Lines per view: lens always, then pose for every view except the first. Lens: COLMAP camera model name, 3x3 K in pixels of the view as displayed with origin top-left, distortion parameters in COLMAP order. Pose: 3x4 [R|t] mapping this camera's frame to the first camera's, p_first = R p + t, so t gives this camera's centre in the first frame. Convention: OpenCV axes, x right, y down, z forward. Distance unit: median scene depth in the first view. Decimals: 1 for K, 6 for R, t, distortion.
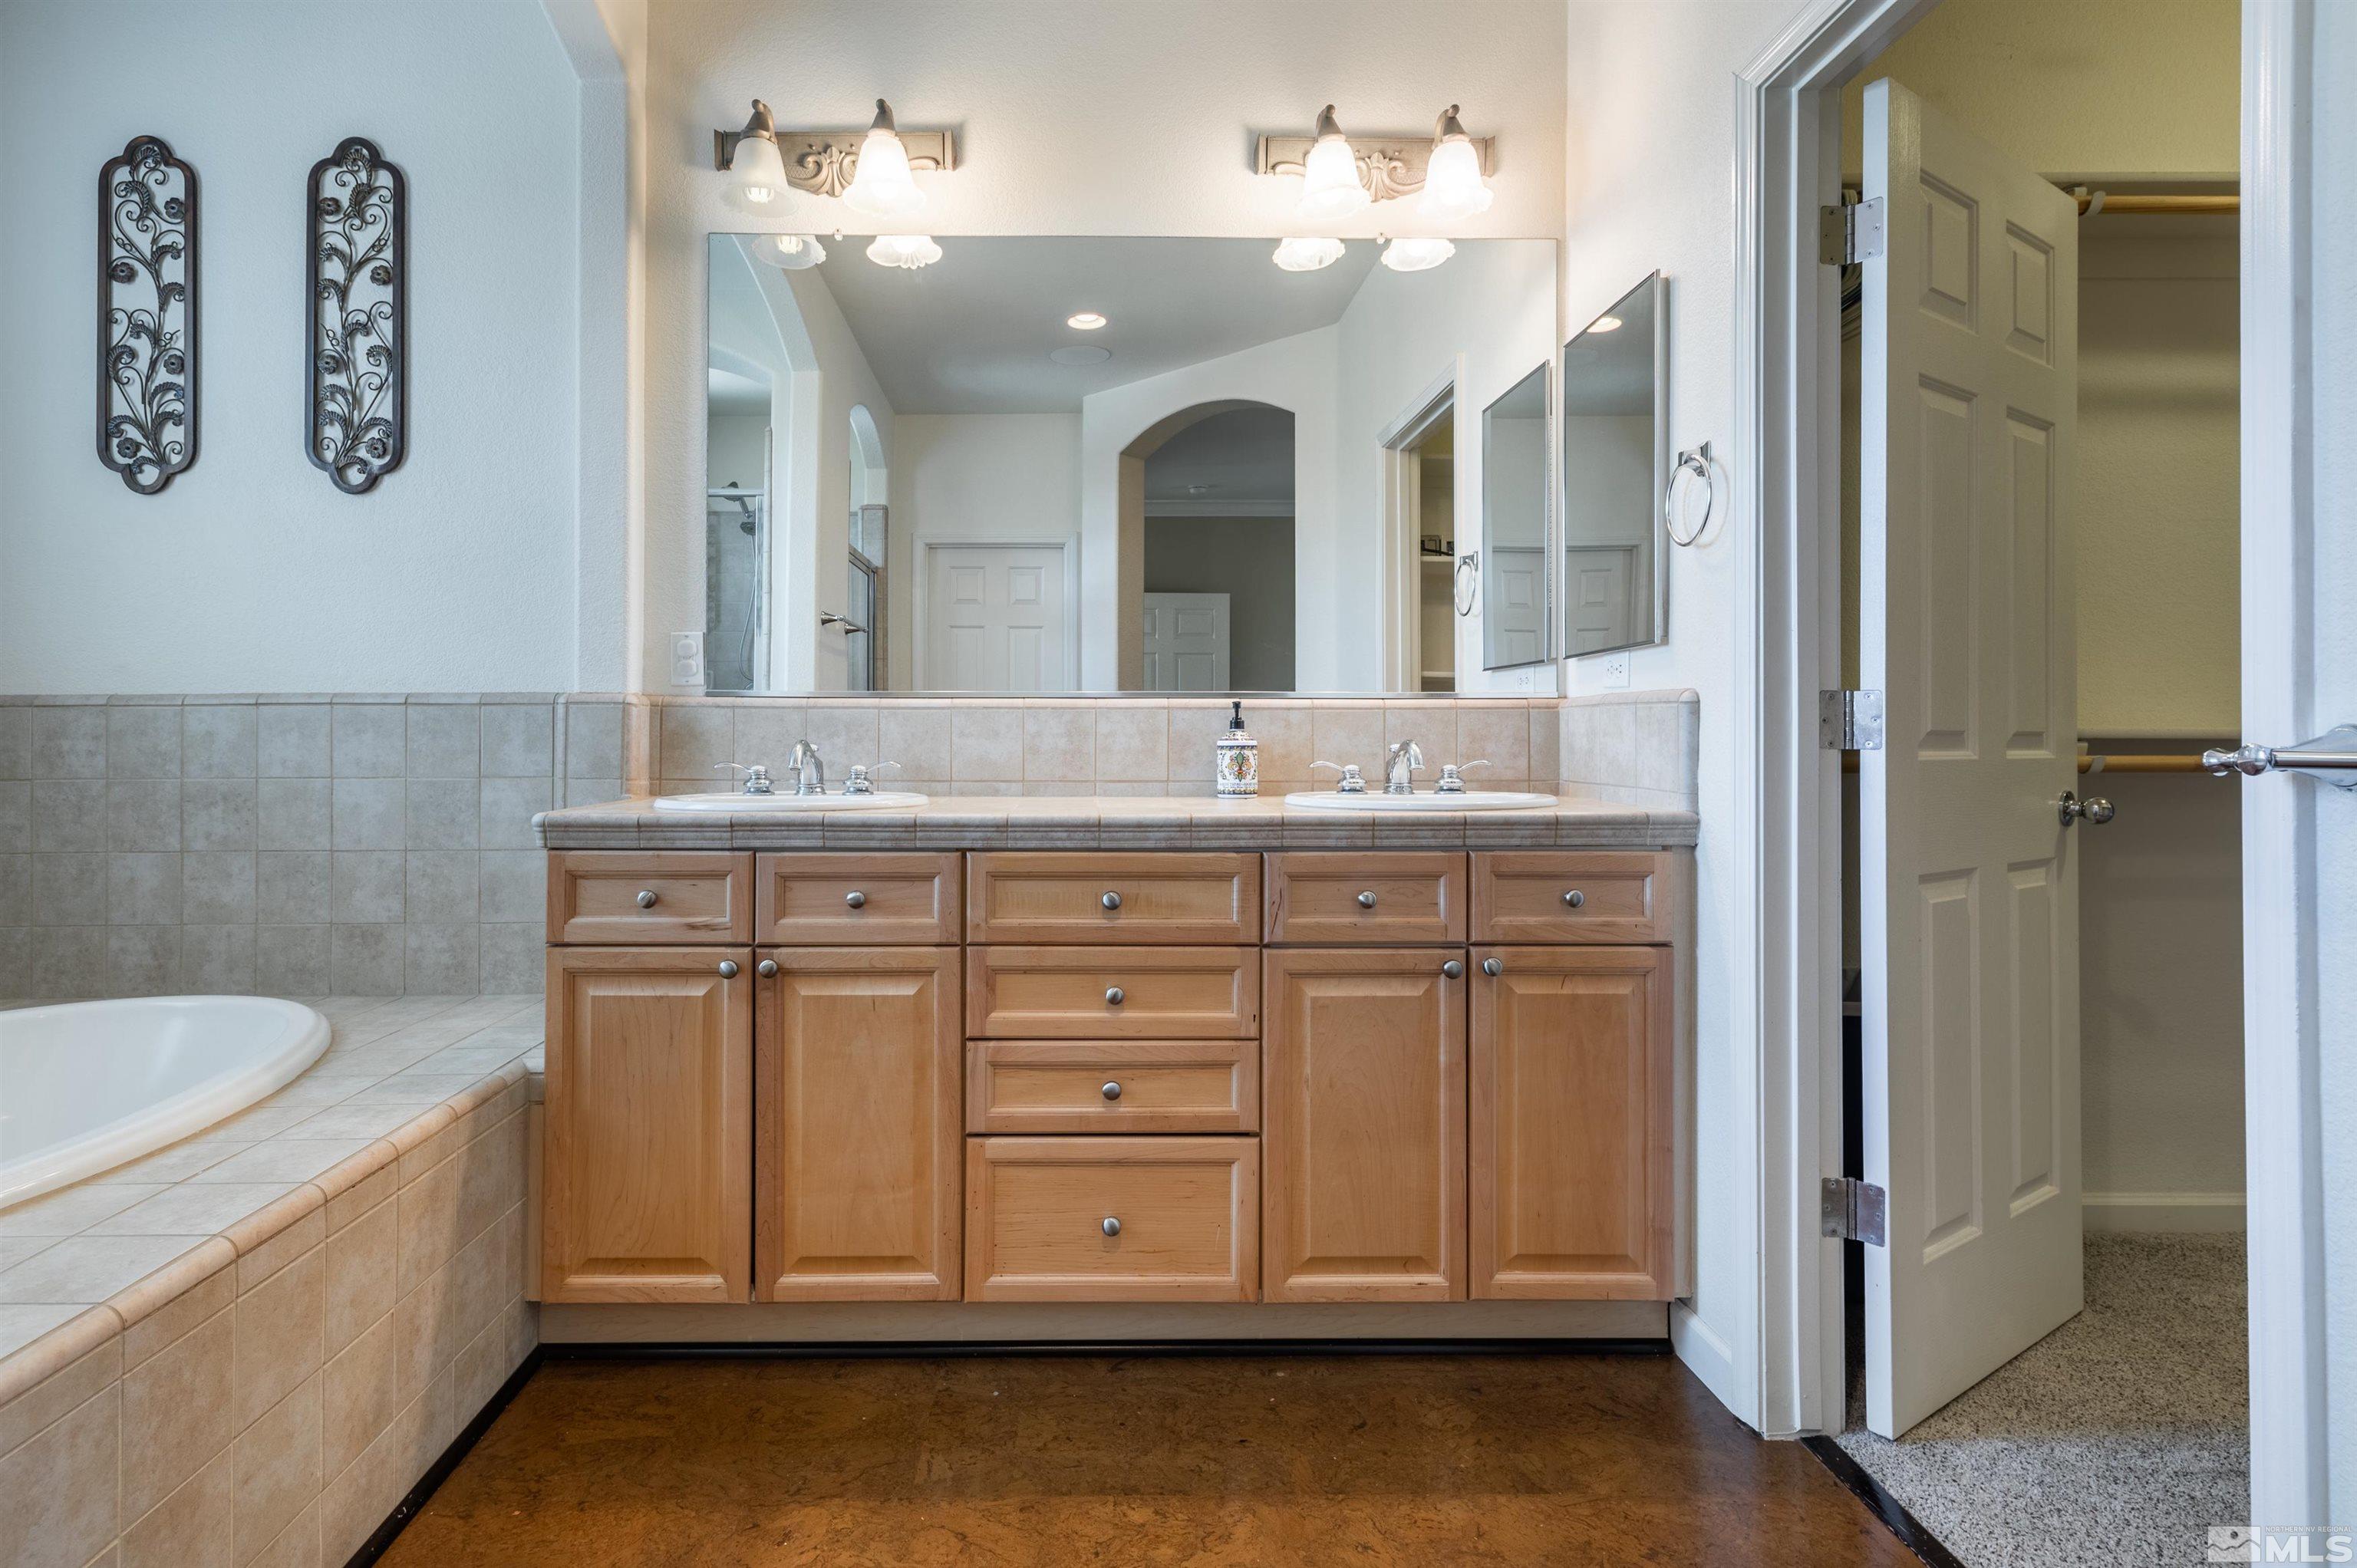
lens RADIAL K [[1188.0, 0, 1098.9], [0, 1188.0, 728.8], [0, 0, 1]] dist [0.016660, -0.007754]
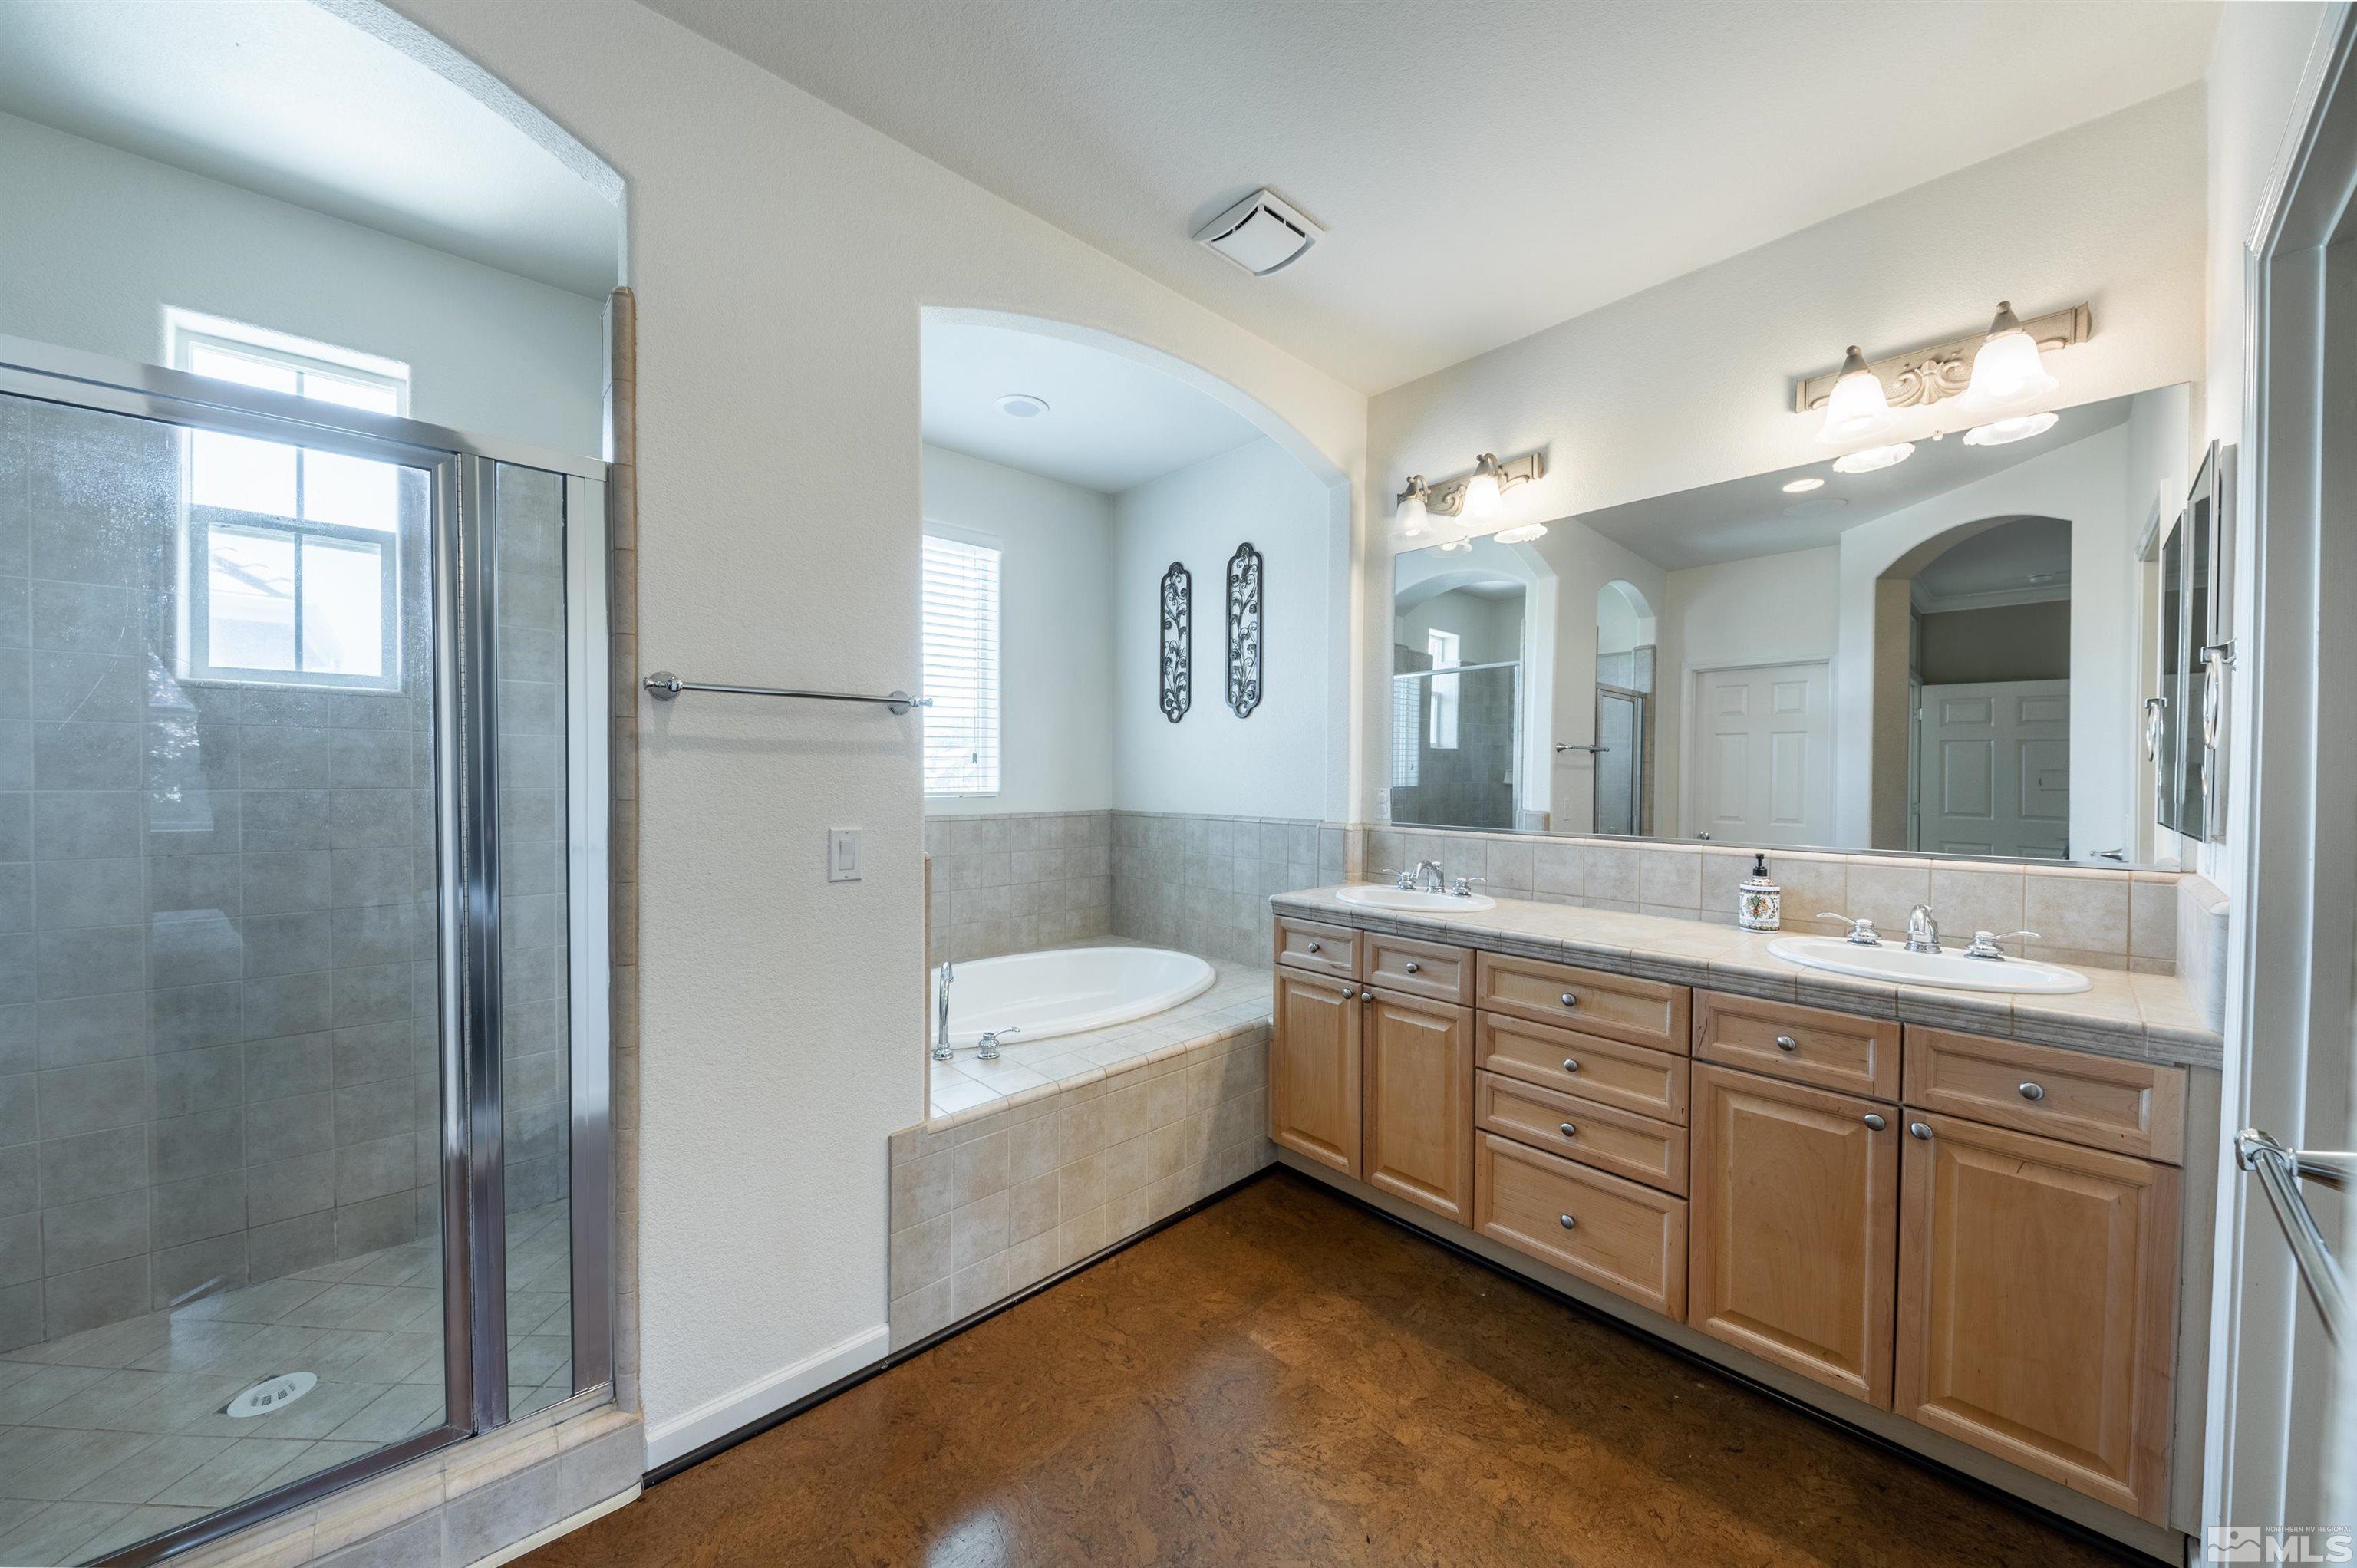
lens RADIAL K [[820.6, 0, 1180.9], [0, 820.6, 784.8], [0, 0, 1]] dist [0.015974, -0.009183]
pose [[0.672387, 0.015082, -0.740047, 0.347393], [-0.001782, 0.999822, 0.018758, -0.109981], [0.740198, -0.011294, 0.672294, -0.021797]]
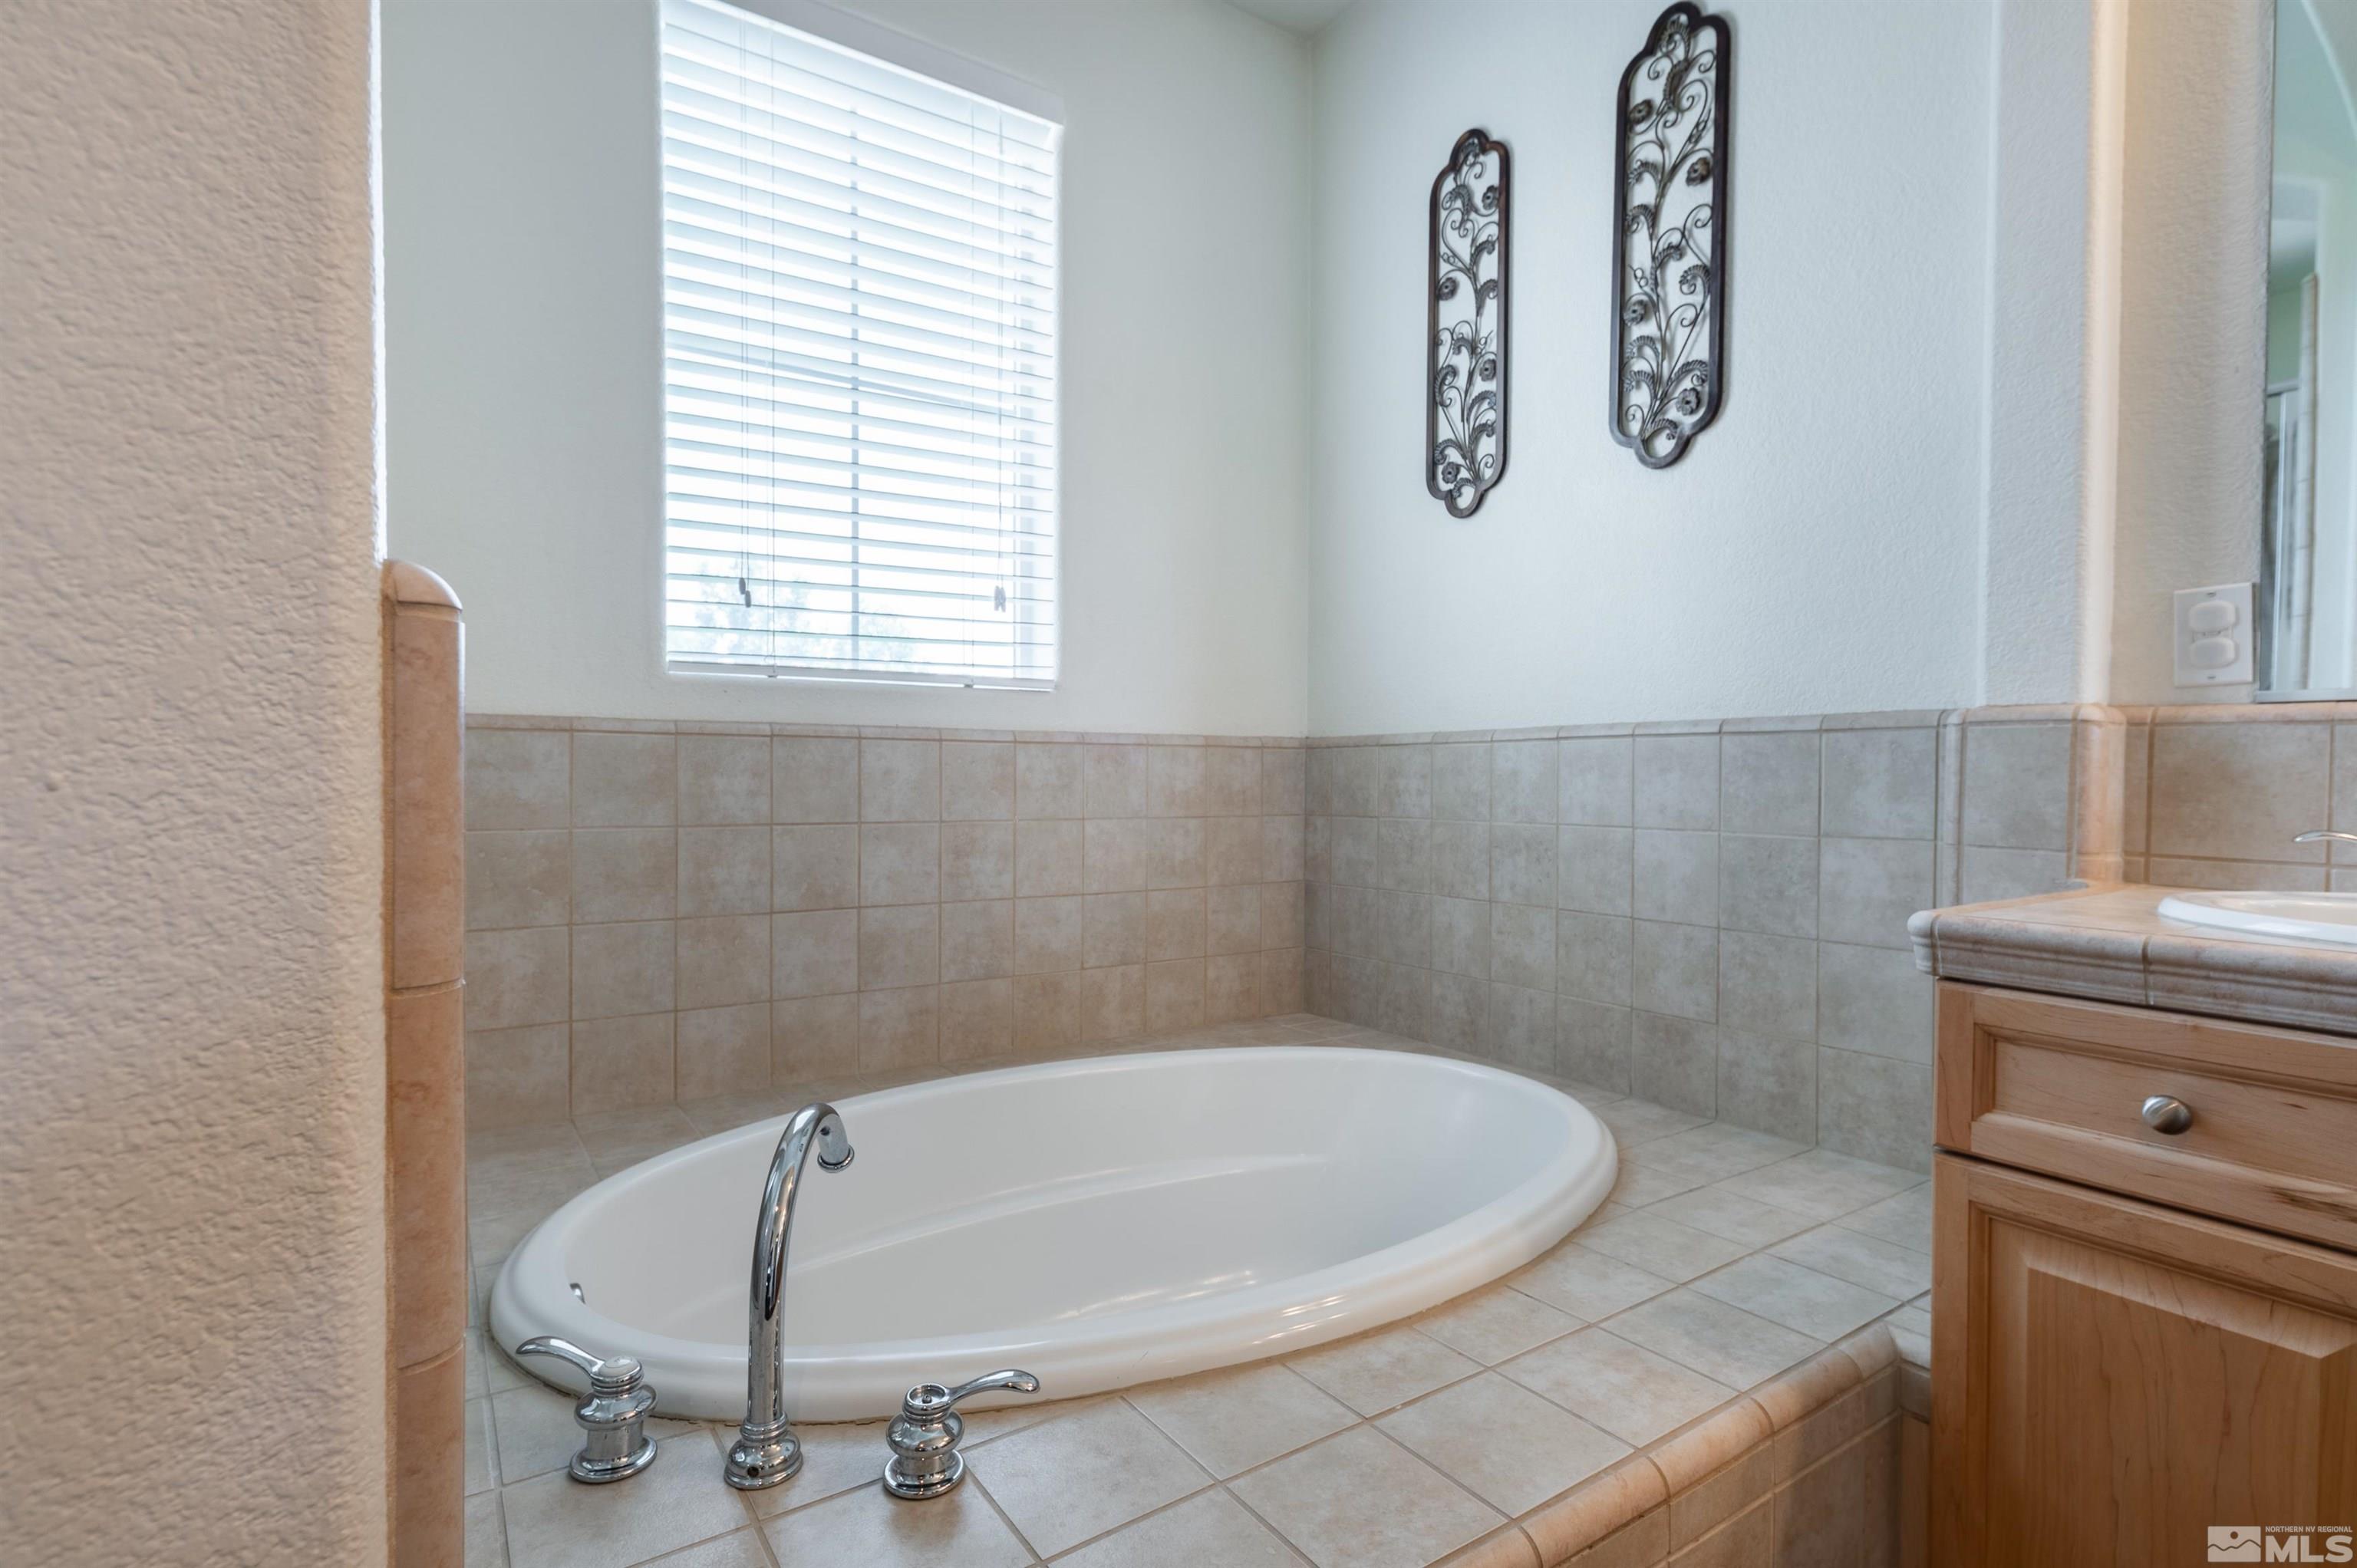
lens RADIAL K [[1134.7, 0, 1183.6], [0, 1134.7, 789.7], [0, 0, 1]] dist [0.013899, 0.000687]
pose [[0.546211, 0.013979, -0.837531, -0.165177], [-0.001128, 0.999872, 0.015953, 0.003507], [0.837647, -0.007769, 0.546157, 0.326420]]
